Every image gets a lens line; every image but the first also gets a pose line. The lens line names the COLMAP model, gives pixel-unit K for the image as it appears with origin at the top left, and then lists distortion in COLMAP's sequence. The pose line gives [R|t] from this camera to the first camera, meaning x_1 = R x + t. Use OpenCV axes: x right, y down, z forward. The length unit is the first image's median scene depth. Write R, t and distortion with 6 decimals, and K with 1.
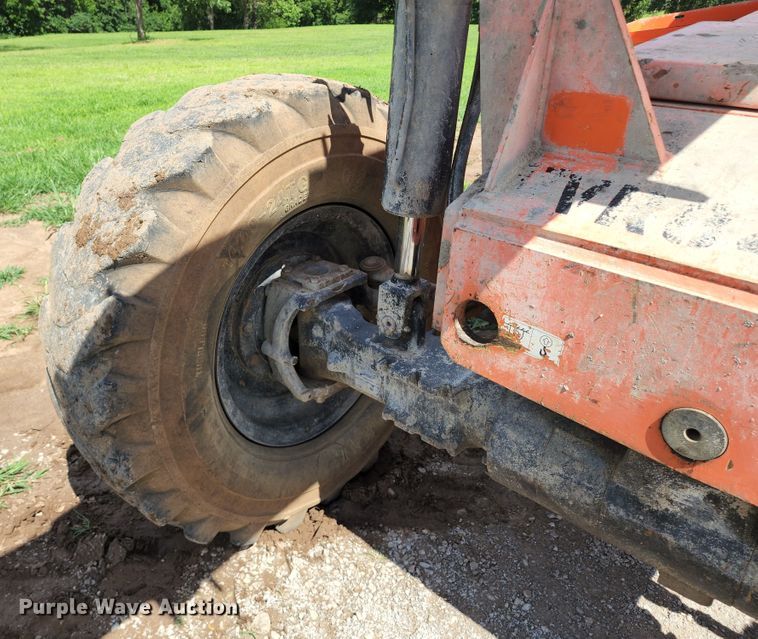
lens RADIAL K [[578.9, 0, 327.8], [0, 578.9, 308.1], [0, 0, 1]] dist [0.049915, -0.034108]
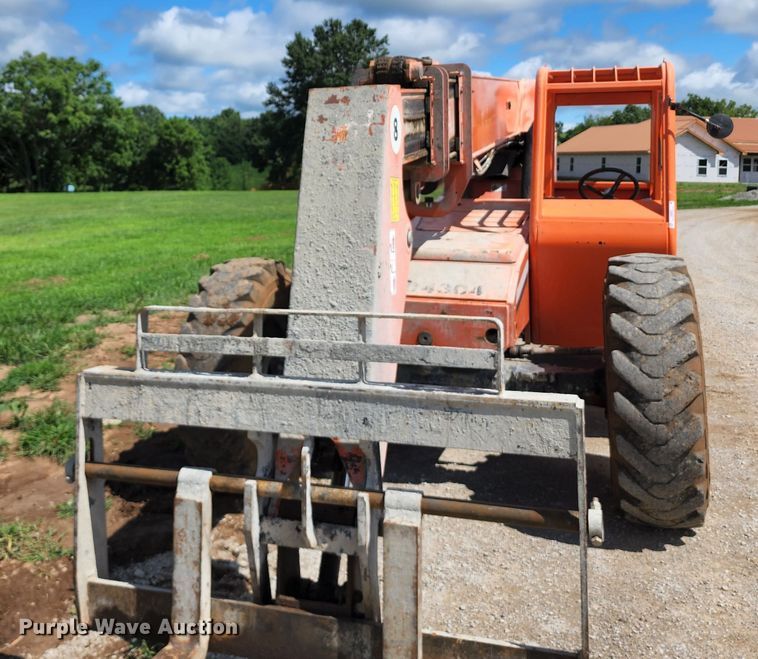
lens RADIAL K [[866.3, 0, 294.7], [0, 866.3, 189.3], [0, 0, 1]] dist [0.048709, 0.000000]
pose [[0.905548, -0.022714, 0.423636, -1.528259], [0.204667, 0.898069, -0.389337, 0.826438], [-0.371611, 0.439268, 0.817893, -2.262114]]
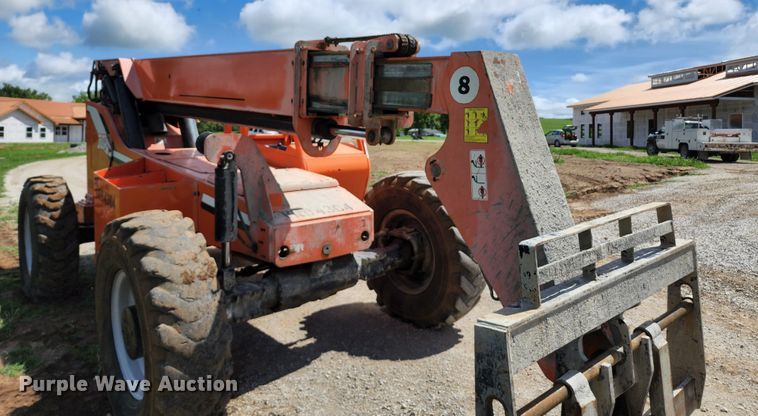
lens RADIAL K [[521.2, 0, 380.8], [0, 521.2, 132.1], [0, 0, 1]] dist [0.052334, -0.051371]
pose [[0.068613, -0.017169, 0.997496, -2.315375], [0.468237, 0.883439, -0.017002, -0.232559], [-0.880935, 0.468231, 0.068654, -0.117846]]
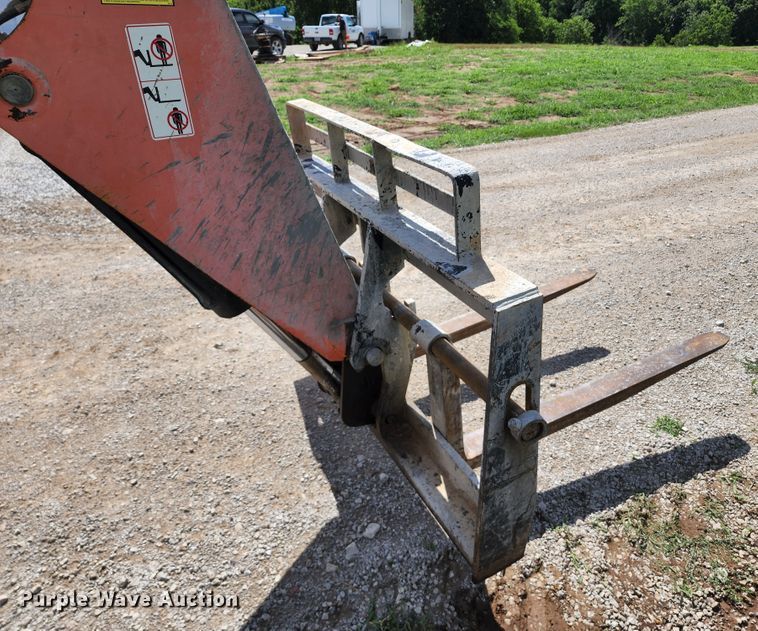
lens RADIAL K [[573.0, 0, 423.0], [0, 573.0, 303.9], [0, 0, 1]] dist [0.038565, -0.021907]
pose [[-0.964479, -0.117936, 0.236372, -1.140539], [0.122813, 0.592027, 0.796505, -0.460315], [-0.233875, 0.797242, -0.556514, 0.494396]]
